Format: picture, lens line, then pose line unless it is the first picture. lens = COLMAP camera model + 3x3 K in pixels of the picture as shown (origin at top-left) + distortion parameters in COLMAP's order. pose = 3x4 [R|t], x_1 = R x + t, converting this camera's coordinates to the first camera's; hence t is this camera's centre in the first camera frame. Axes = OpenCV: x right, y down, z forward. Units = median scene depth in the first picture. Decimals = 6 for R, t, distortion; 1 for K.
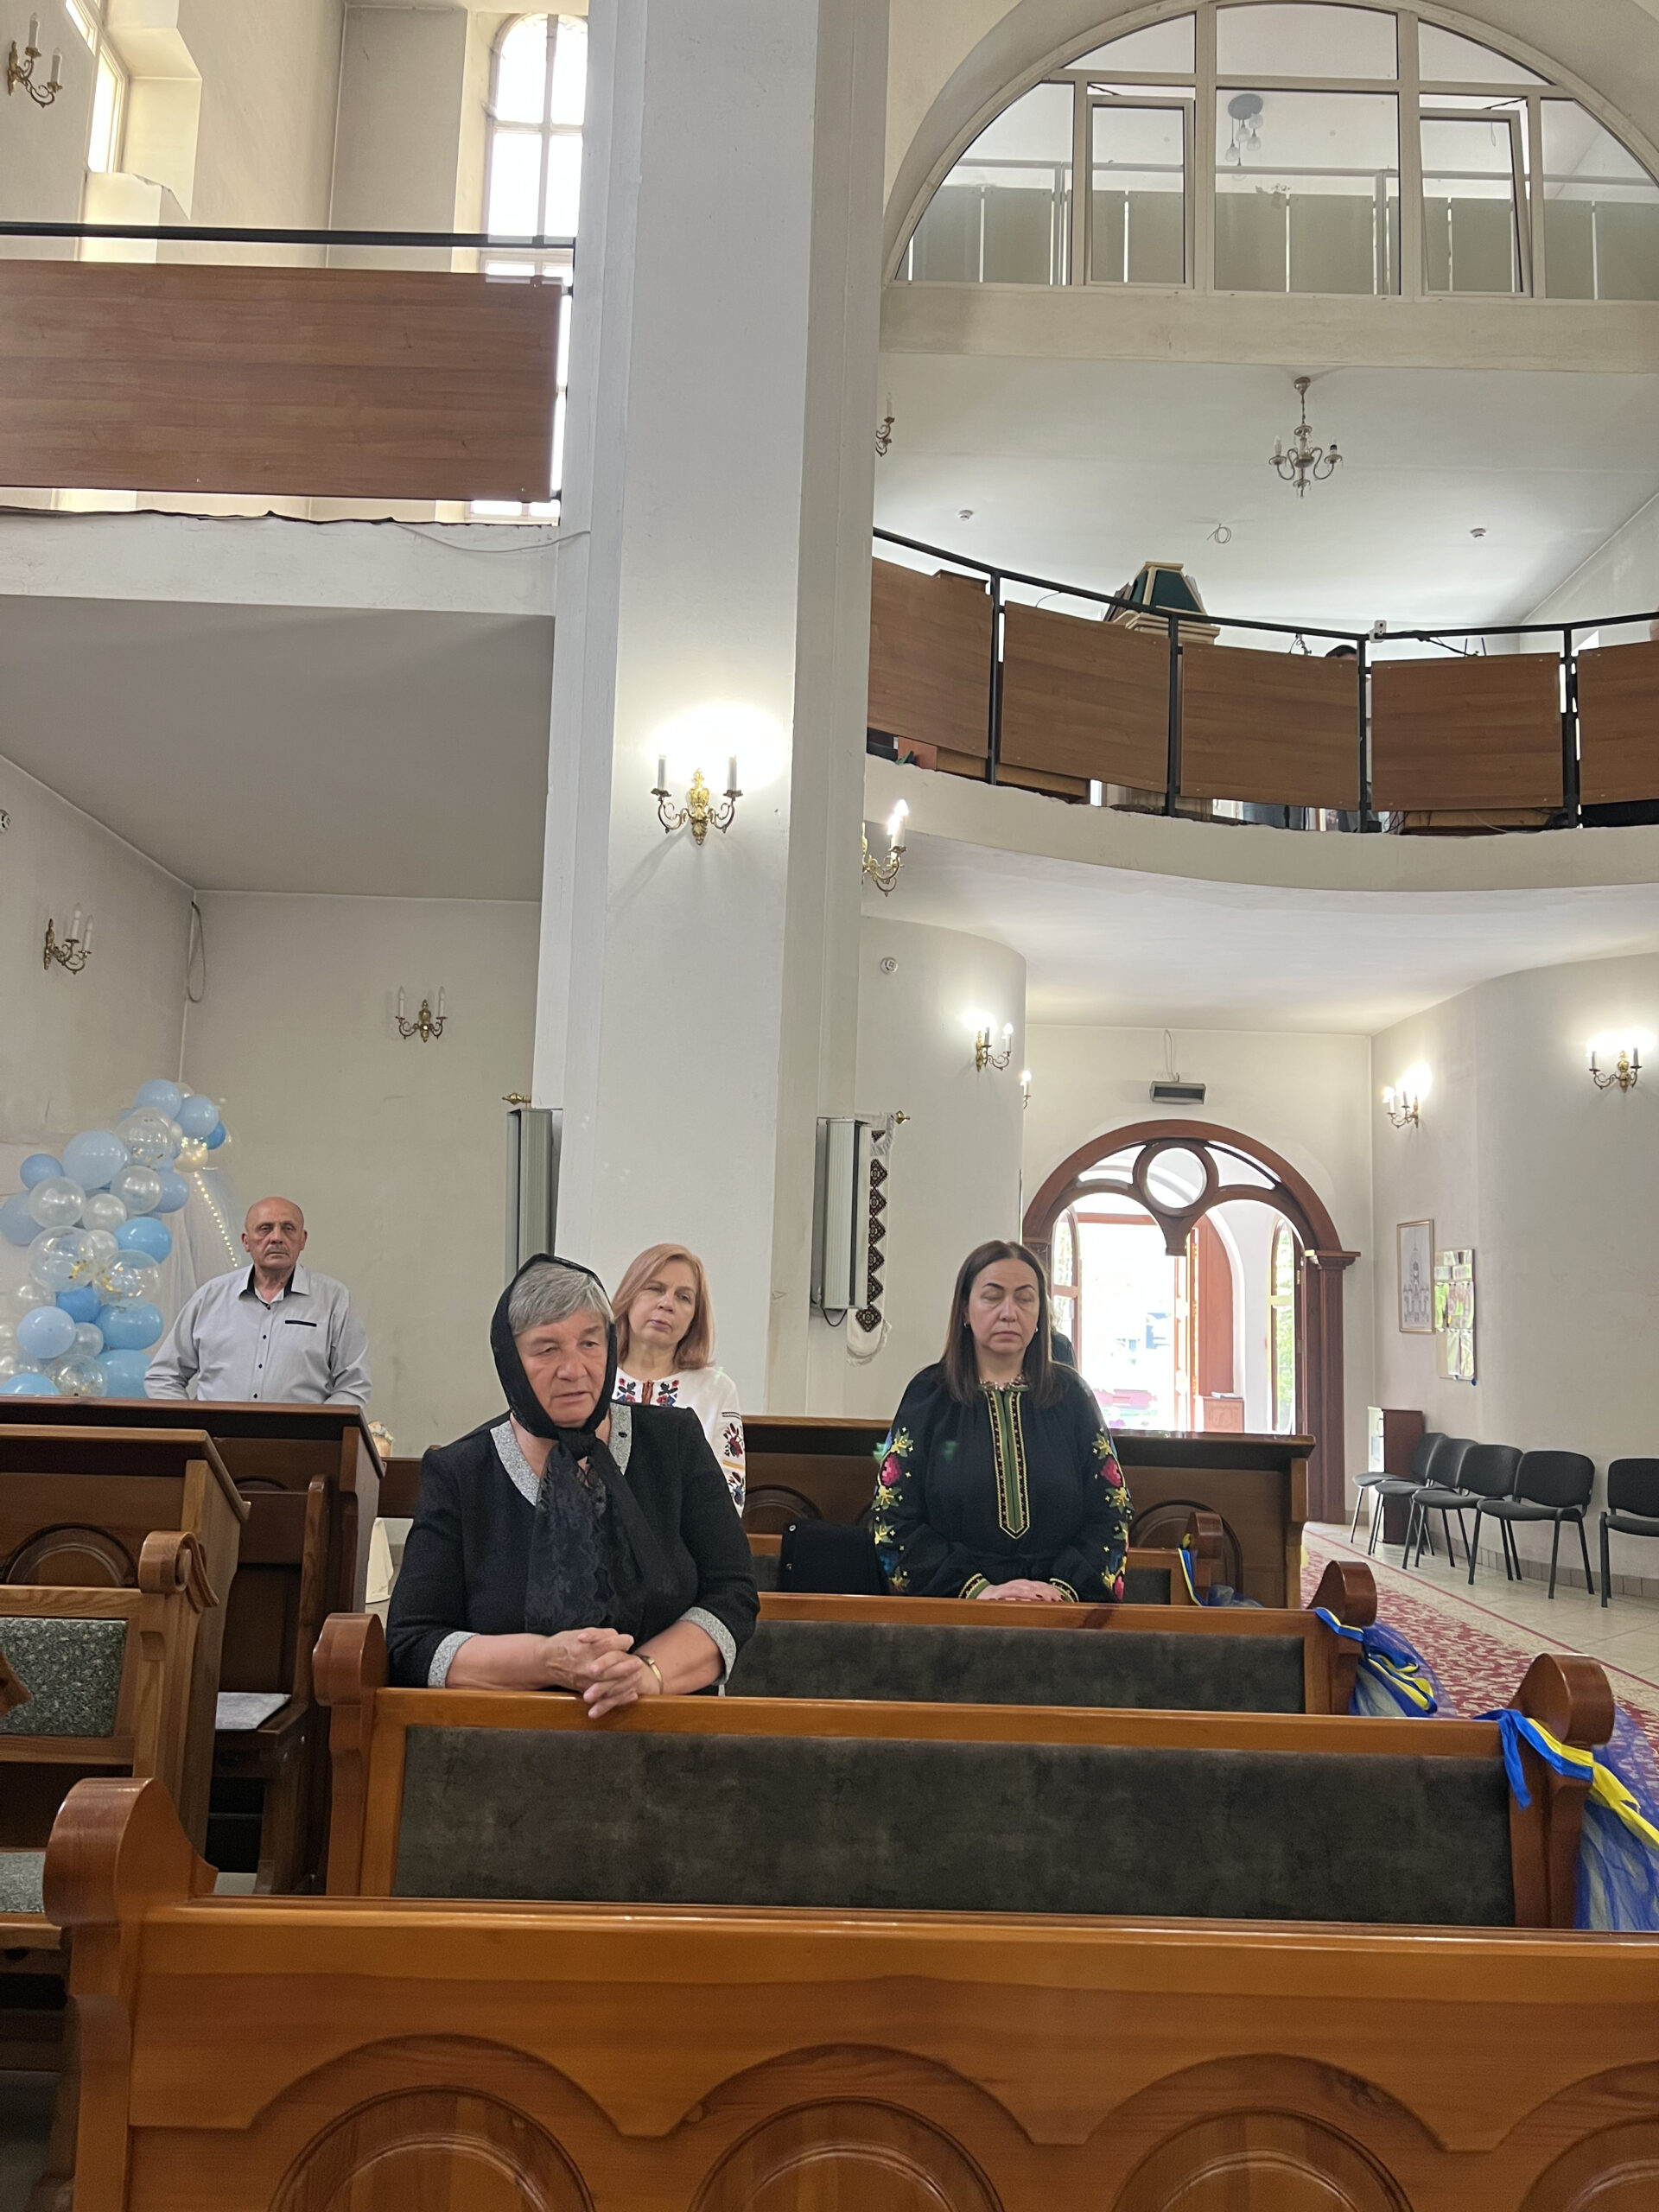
lens RADIAL K [[1630.7, 0, 779.3], [0, 1630.7, 1115.9], [0, 0, 1]] dist [0.048829, -0.064272]
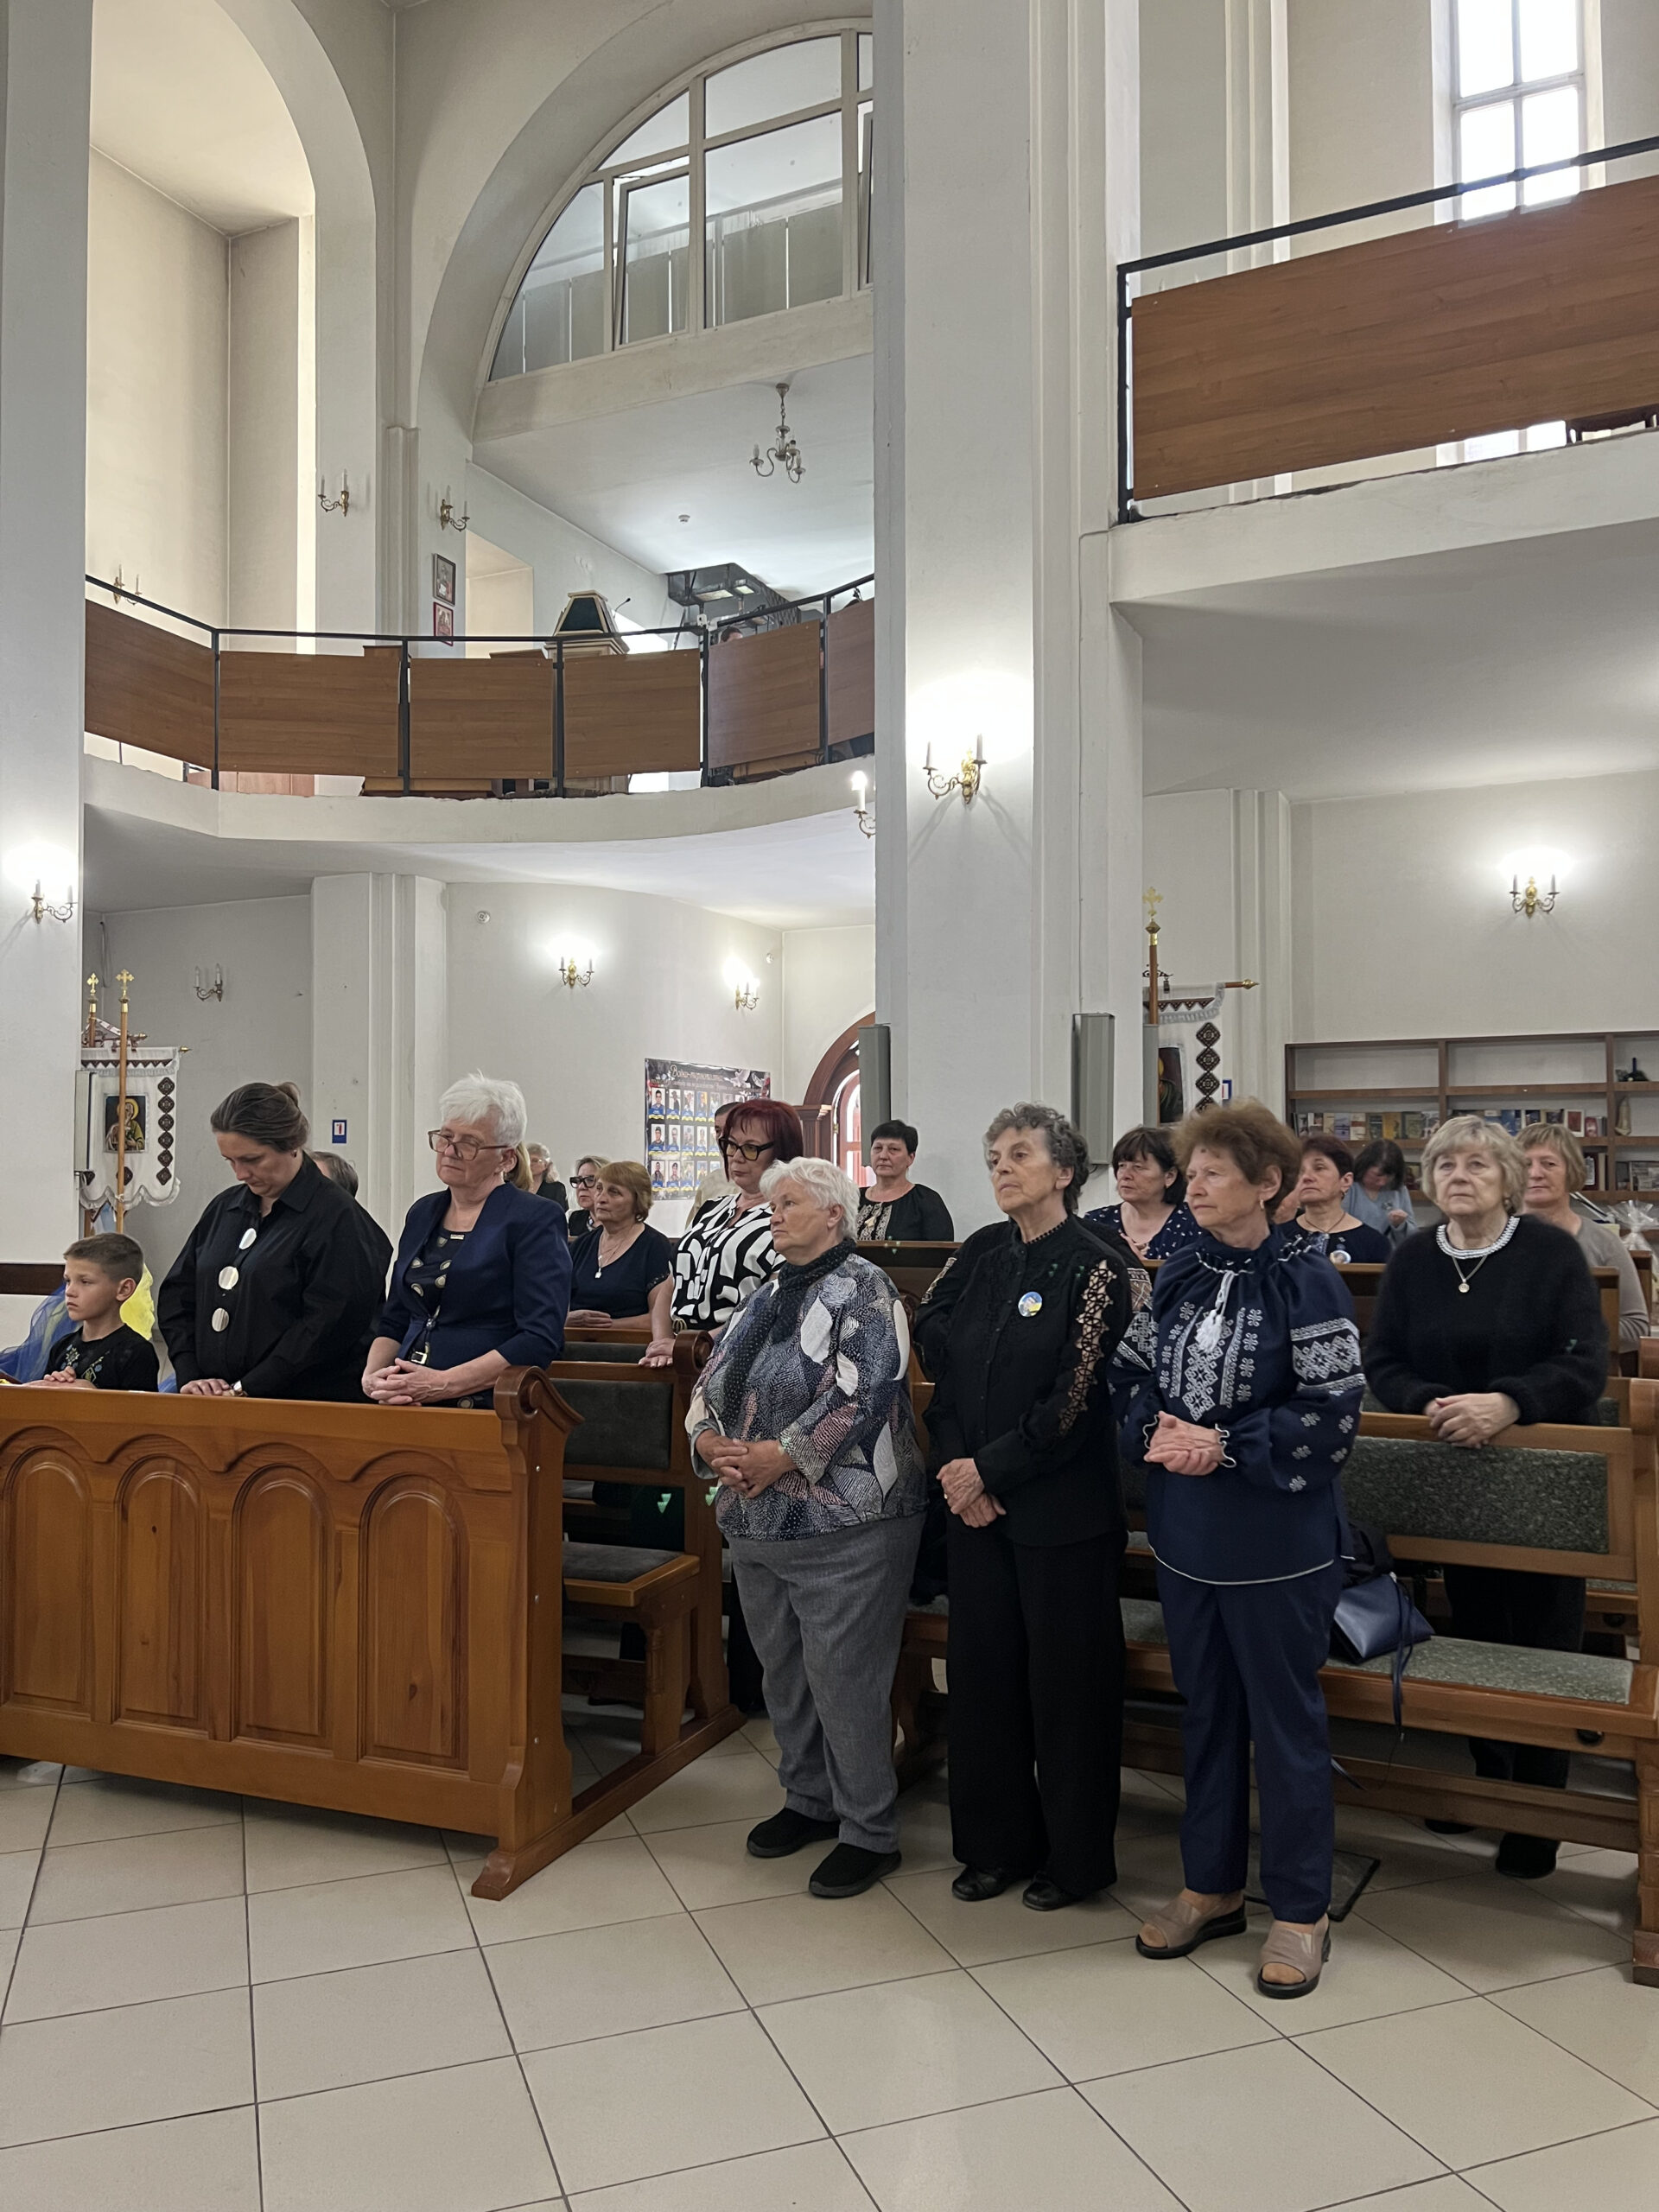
lens RADIAL K [[1664.1, 0, 819.6], [0, 1664.1, 1109.6], [0, 0, 1]] dist [0.061379, -0.074934]
pose [[0.911403, -0.063096, -0.406649, 0.985962], [0.088885, 0.995033, 0.044823, 0.031451], [0.401801, -0.076997, 0.912484, -0.179192]]
